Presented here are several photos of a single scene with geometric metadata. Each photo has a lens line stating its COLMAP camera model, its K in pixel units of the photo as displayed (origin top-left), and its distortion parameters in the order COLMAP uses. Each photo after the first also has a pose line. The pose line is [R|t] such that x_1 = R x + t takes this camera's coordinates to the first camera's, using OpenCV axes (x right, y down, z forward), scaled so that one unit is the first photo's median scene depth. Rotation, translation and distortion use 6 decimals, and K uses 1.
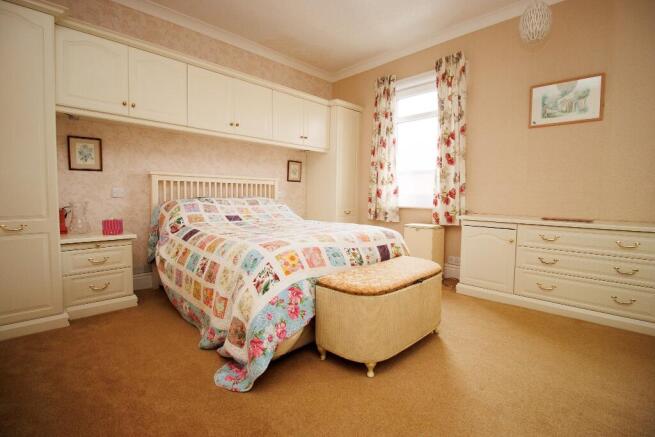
lens RADIAL K [[300.0, 0, 332.5], [0, 300.0, 210.5], [0, 0, 1]] dist [-0.026052, -0.000994]
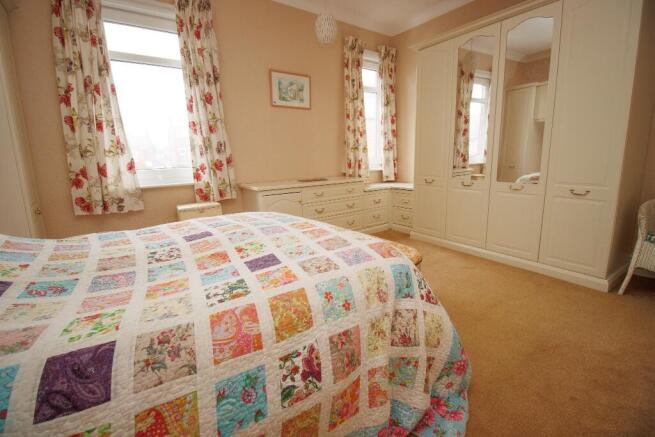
lens RADIAL K [[300.0, 0, 332.5], [0, 300.0, 210.5], [0, 0, 1]] dist [-0.026052, -0.000994]
pose [[0.142020, -0.189421, 0.971571, -0.440594], [0.076709, 0.980674, 0.179983, -0.056269], [-0.986887, 0.048967, 0.153805, 0.498584]]
